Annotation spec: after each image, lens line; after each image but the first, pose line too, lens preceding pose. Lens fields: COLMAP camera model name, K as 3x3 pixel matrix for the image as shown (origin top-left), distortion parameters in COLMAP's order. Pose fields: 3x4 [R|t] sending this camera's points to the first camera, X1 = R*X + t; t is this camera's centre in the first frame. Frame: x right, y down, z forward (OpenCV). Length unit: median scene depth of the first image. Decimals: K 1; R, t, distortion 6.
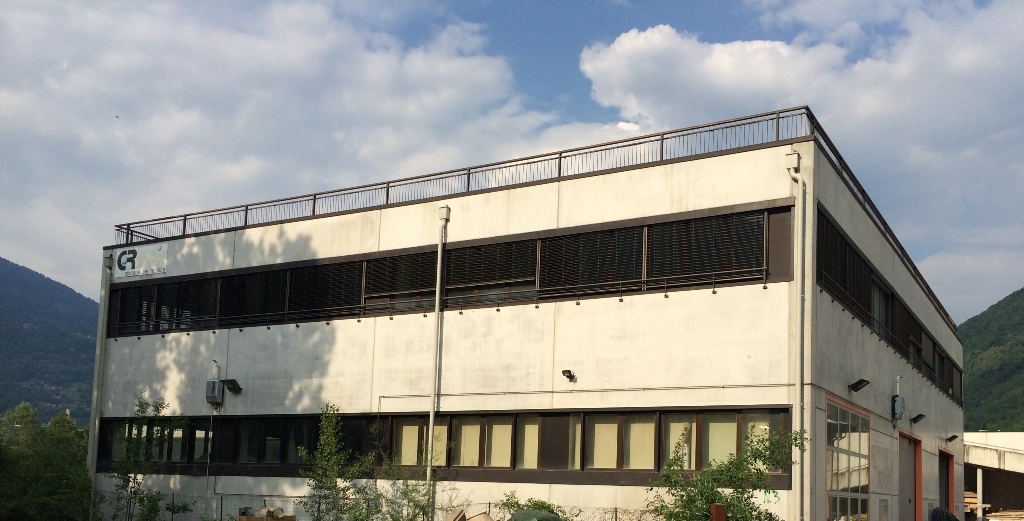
lens RADIAL K [[1298.1, 0, 512.0], [0, 1298.1, 260.5], [0, 0, 1]] dist [-0.037576, 0.012049]
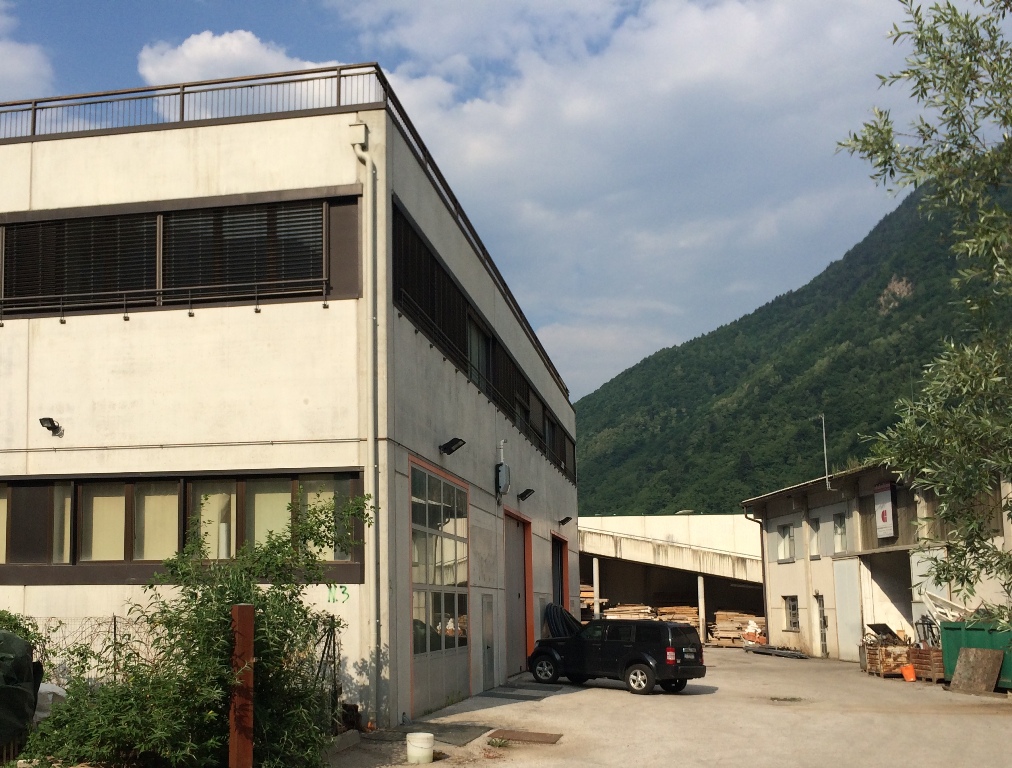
lens RADIAL K [[874.3, 0, 507.2], [0, 874.3, 303.7], [0, 0, 1]] dist [0.113552, -0.152455]
pose [[0.970863, 0.048869, 0.234598, 0.166846], [-0.011737, 0.987508, -0.157134, 0.094162], [-0.239347, 0.149802, 0.959308, 0.444149]]
